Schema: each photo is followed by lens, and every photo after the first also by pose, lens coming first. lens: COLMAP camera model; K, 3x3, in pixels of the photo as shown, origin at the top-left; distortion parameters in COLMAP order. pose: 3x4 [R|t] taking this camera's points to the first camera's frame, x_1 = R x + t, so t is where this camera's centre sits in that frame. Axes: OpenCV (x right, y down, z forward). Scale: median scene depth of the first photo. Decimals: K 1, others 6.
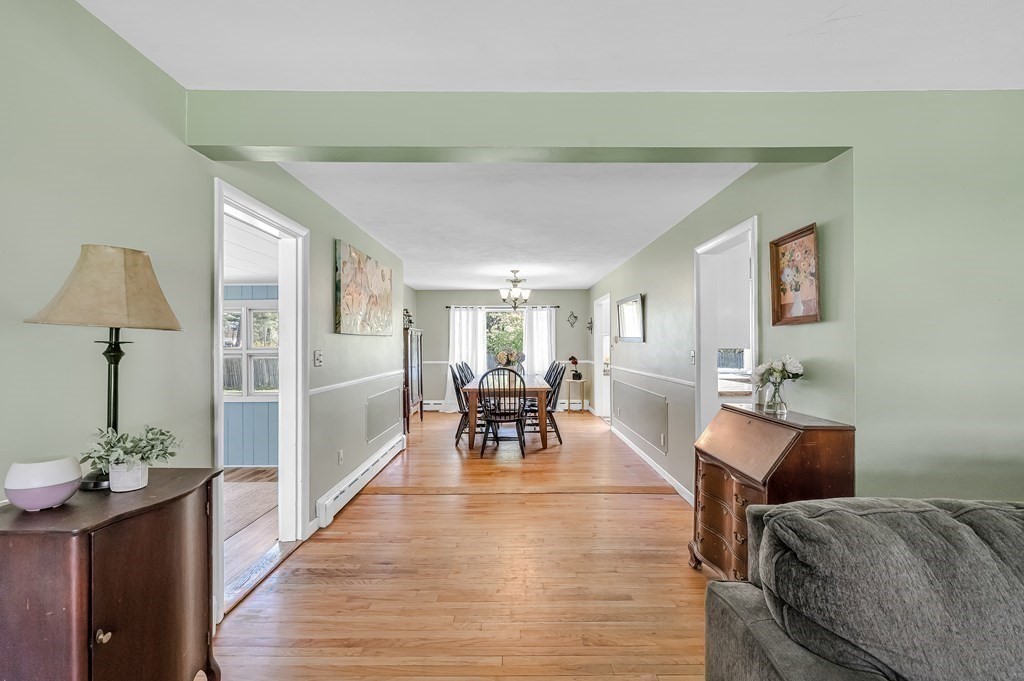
lens RADIAL K [[447.1, 0, 504.7], [0, 447.1, 344.1], [0, 0, 1]] dist [0.000534, 0.000035]
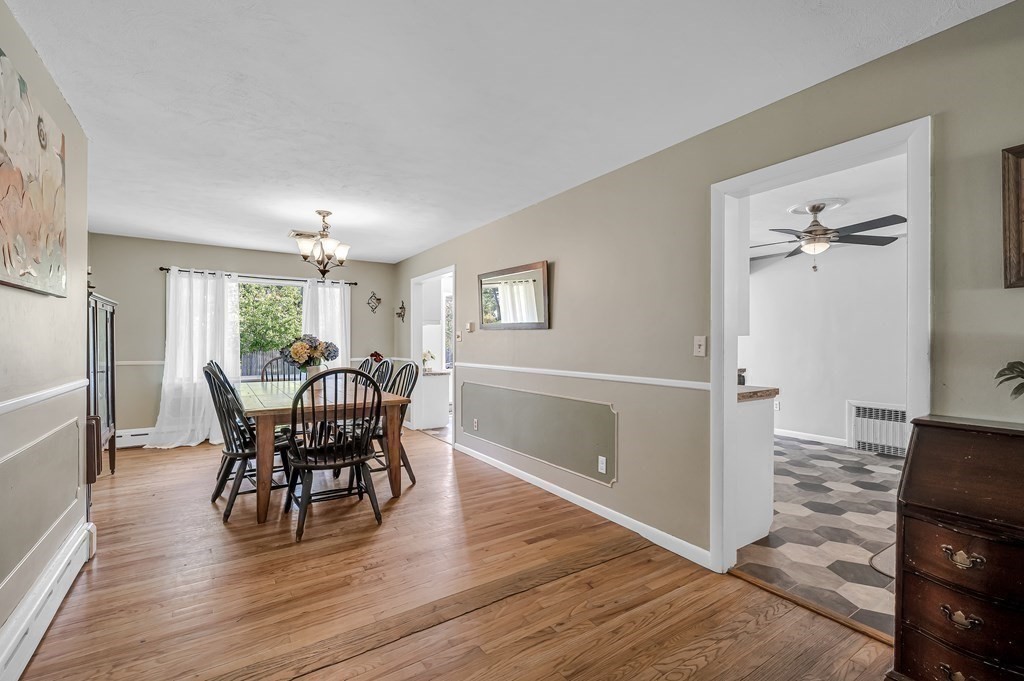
lens RADIAL K [[447.1, 0, 504.7], [0, 447.1, 344.1], [0, 0, 1]] dist [0.000534, 0.000035]
pose [[0.824203, 0.006530, 0.566256, -0.103611], [-0.007797, 0.999970, -0.000183, 0.014536], [-0.566240, -0.004264, 0.824229, 0.296228]]
